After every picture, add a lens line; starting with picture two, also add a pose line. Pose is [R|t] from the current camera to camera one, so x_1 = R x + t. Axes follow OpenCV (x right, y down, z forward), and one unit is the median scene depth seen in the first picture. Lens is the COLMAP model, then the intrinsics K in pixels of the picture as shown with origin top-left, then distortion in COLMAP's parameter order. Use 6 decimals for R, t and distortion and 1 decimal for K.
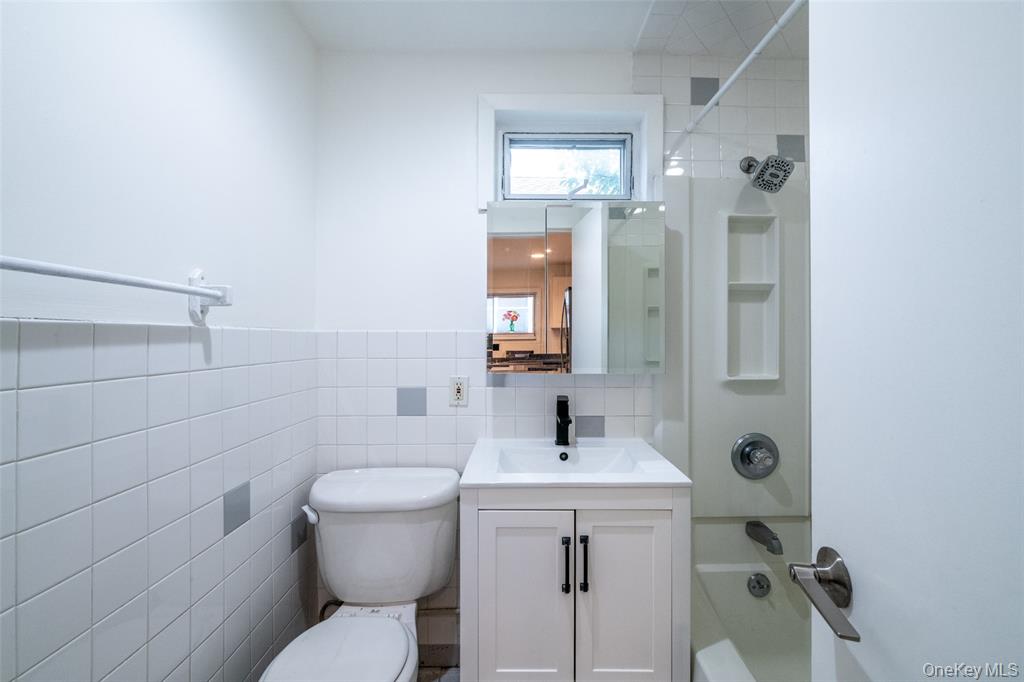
lens RADIAL K [[420.5, 0, 512.0], [0, 420.5, 341.0], [0, 0, 1]] dist [-0.000785, -0.000141]
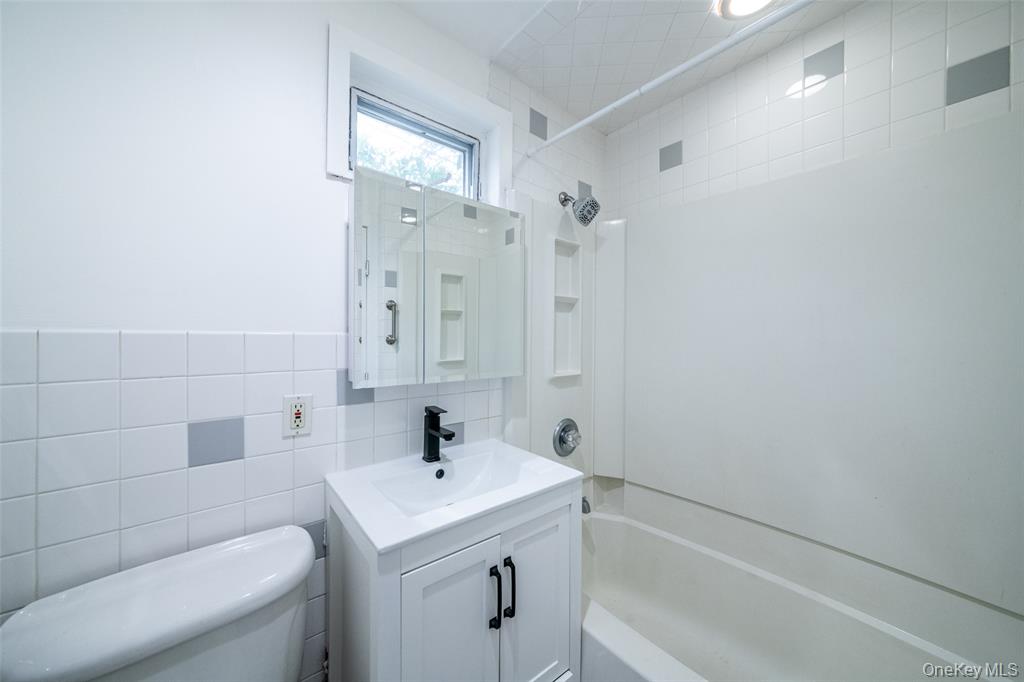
lens RADIAL K [[381.5, 0, 512.0], [0, 381.5, 341.0], [0, 0, 1]] dist [0.008622, -0.000051]
pose [[0.771465, -0.003221, 0.636264, -0.260477], [-0.003325, 0.999953, 0.009093, -0.018591], [-0.636263, -0.009130, 0.771418, 0.247926]]
